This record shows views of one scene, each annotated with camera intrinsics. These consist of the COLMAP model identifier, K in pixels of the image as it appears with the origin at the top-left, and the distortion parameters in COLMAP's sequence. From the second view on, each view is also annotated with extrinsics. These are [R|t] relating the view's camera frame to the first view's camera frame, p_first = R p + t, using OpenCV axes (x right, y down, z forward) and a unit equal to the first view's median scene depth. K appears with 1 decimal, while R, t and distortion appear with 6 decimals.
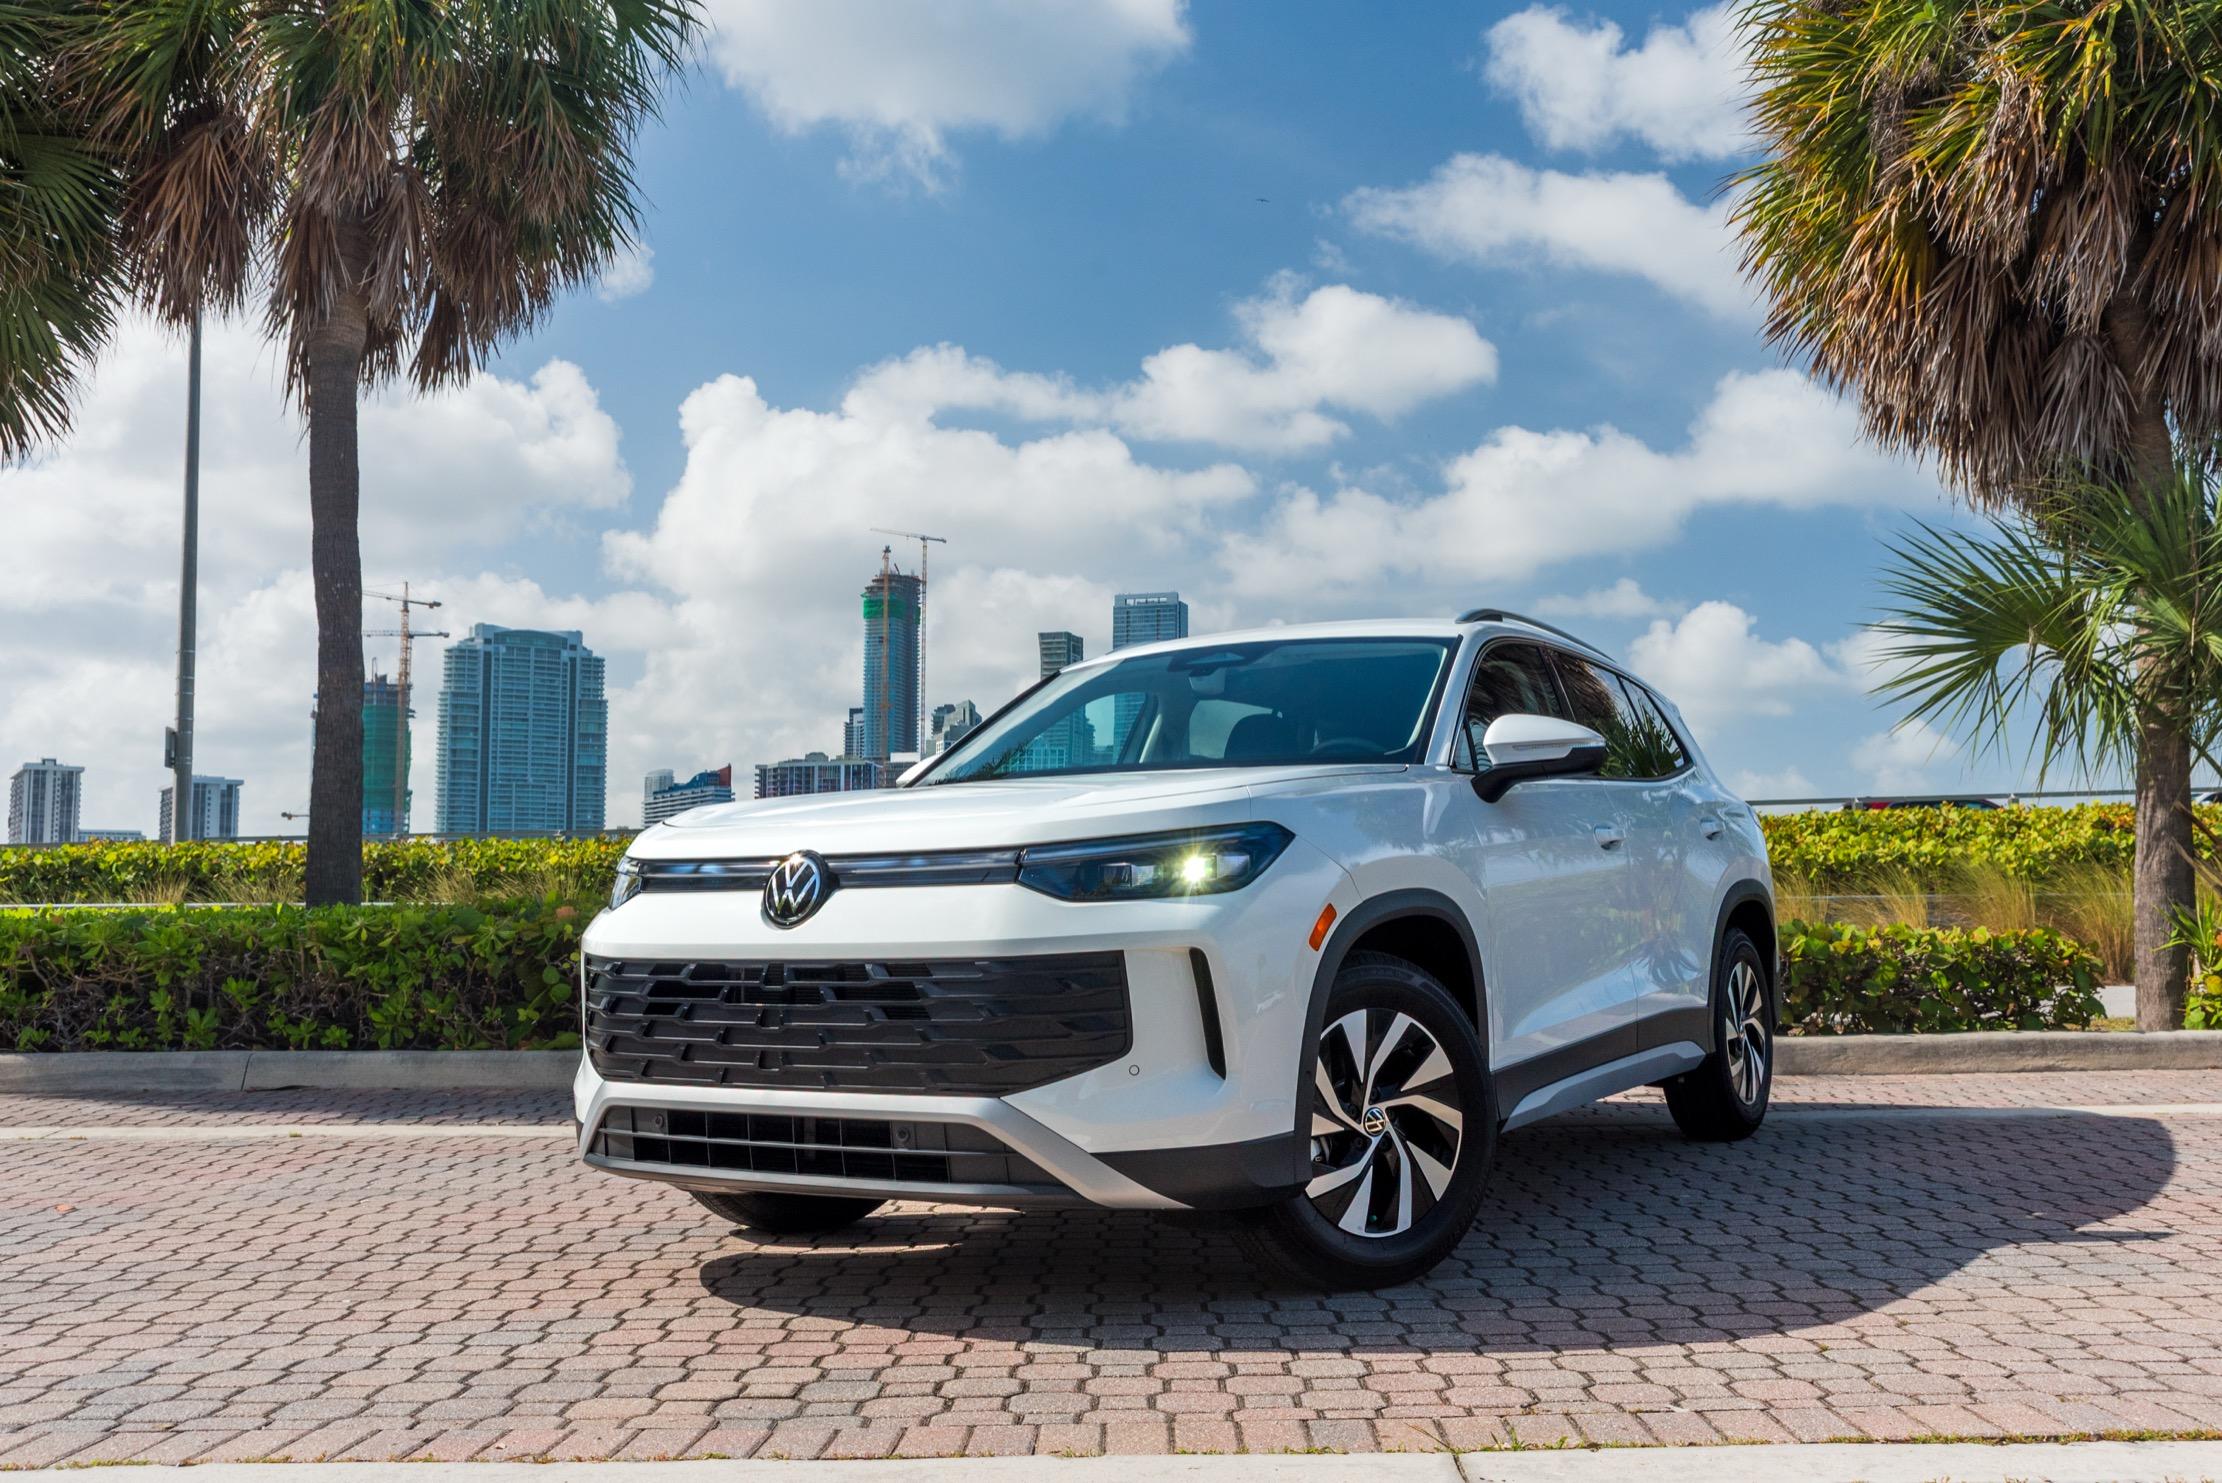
lens RADIAL K [[2099.1, 0, 1167.4], [0, 2099.1, 748.1], [0, 0, 1]] dist [-0.113601, 0.179676]
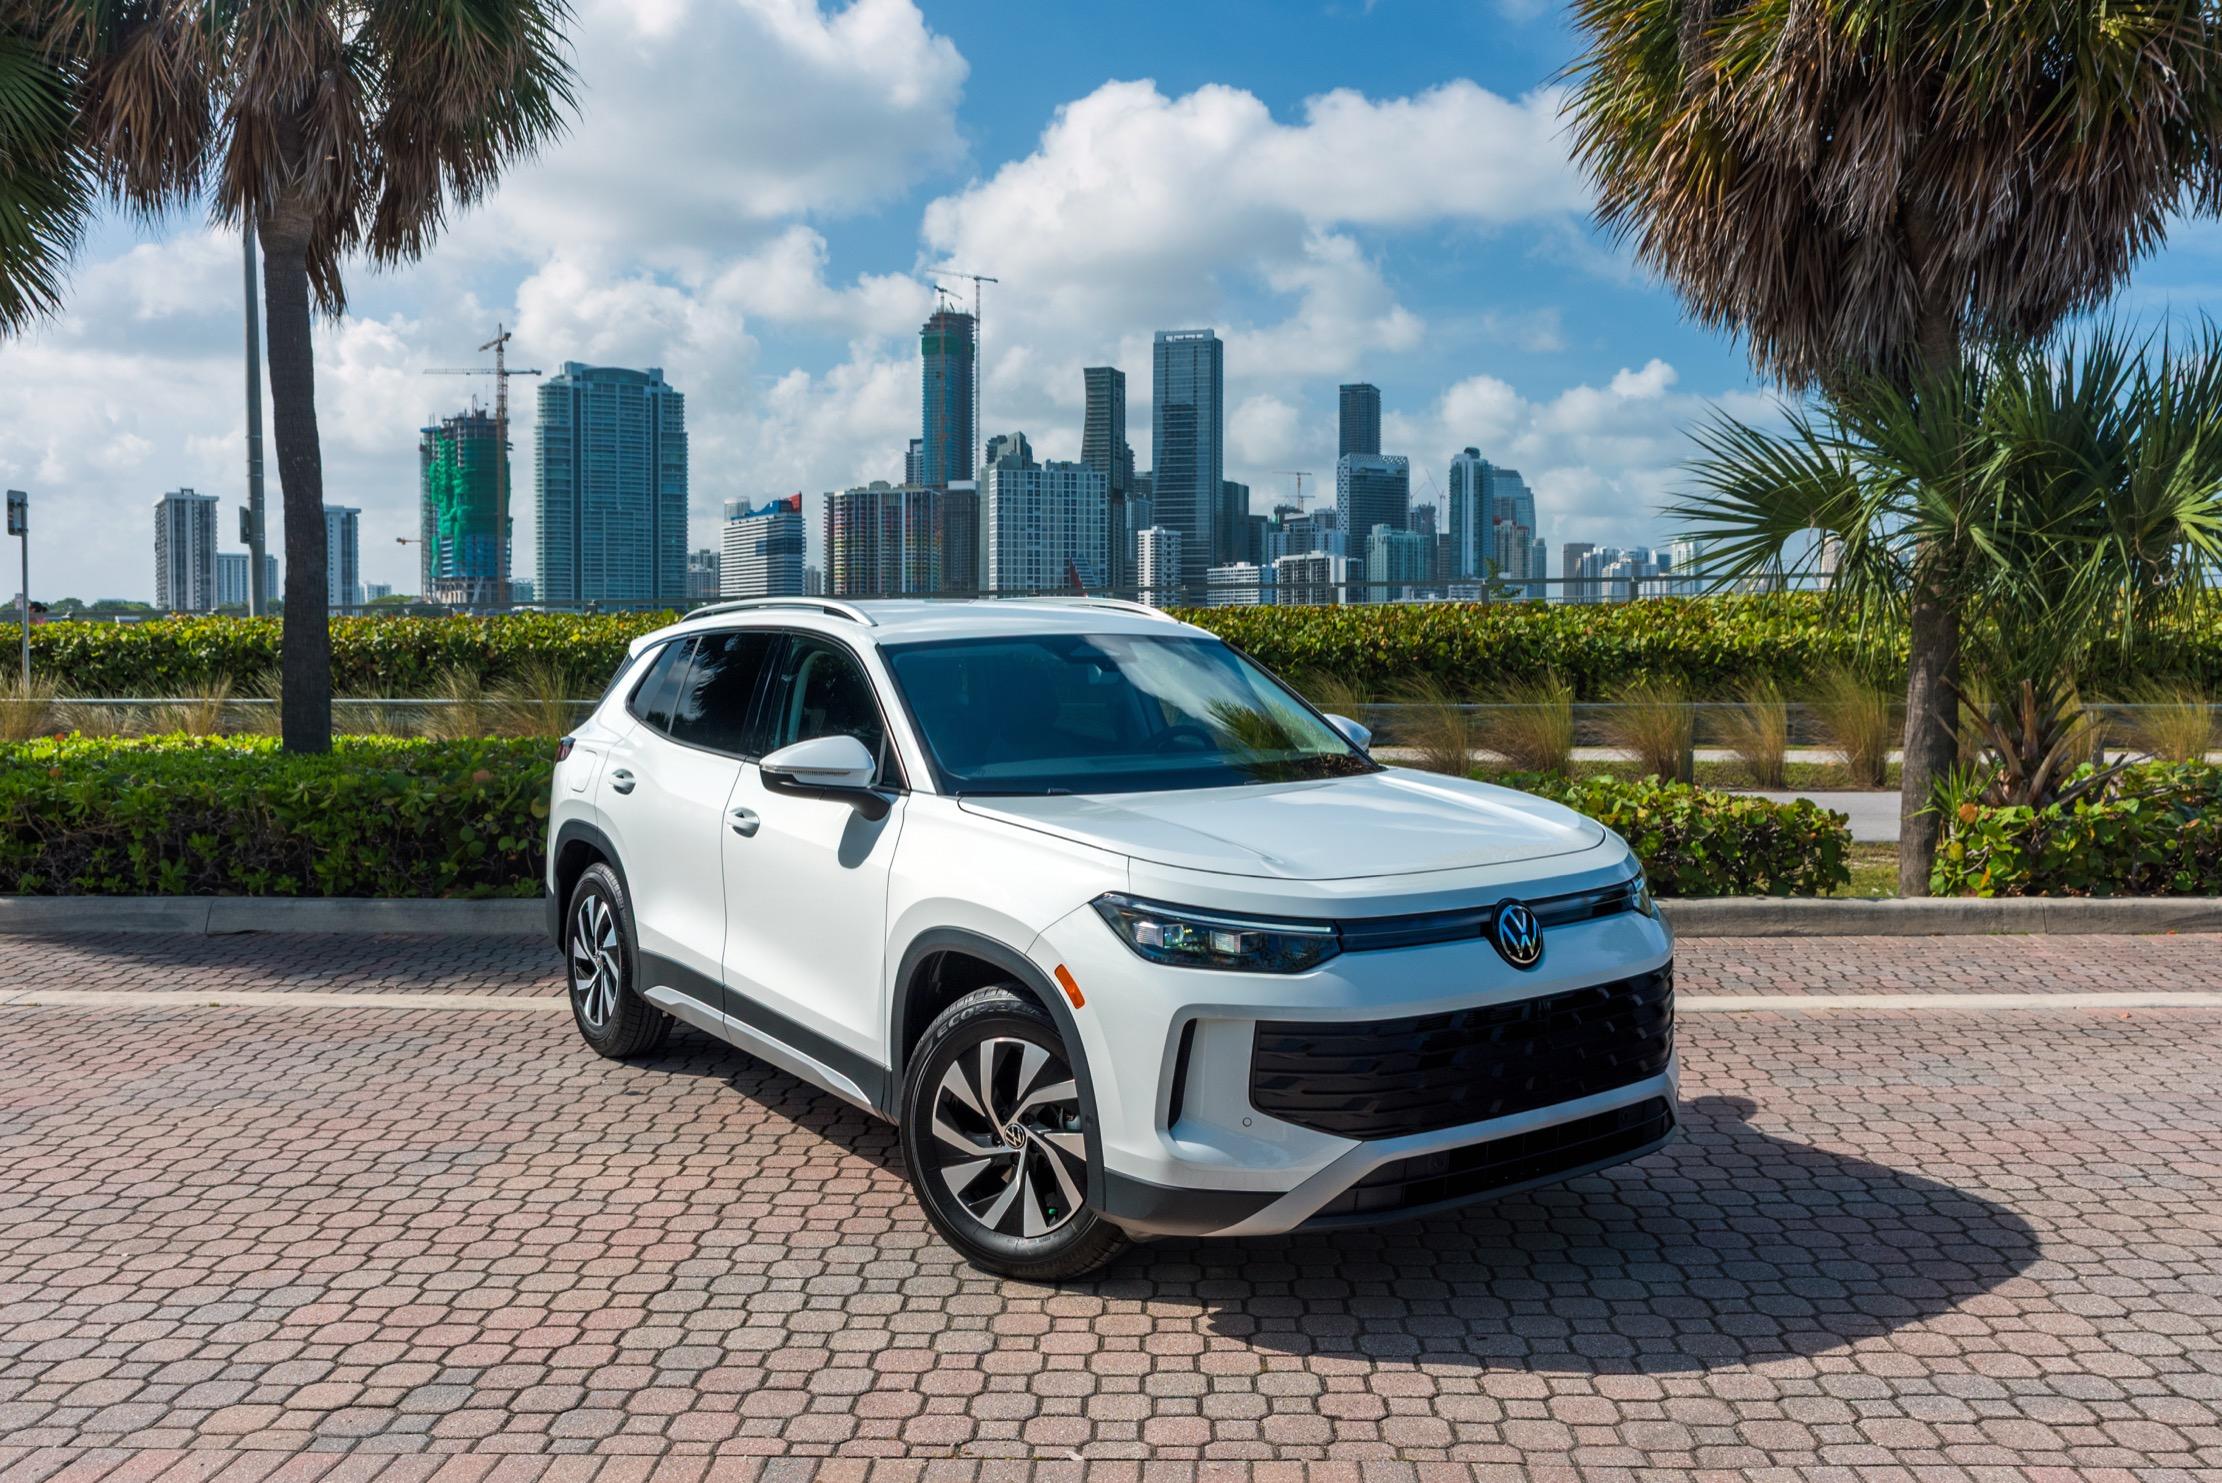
lens RADIAL K [[1936.3, 0, 1111.0], [0, 1936.3, 741.5], [0, 0, 1]] dist [-0.094850, 0.158257]
pose [[0.998880, 0.002014, -0.047267, 0.102265], [0.004413, 0.990771, 0.135473, -0.079134], [0.047104, -0.135530, 0.989653, -0.017353]]
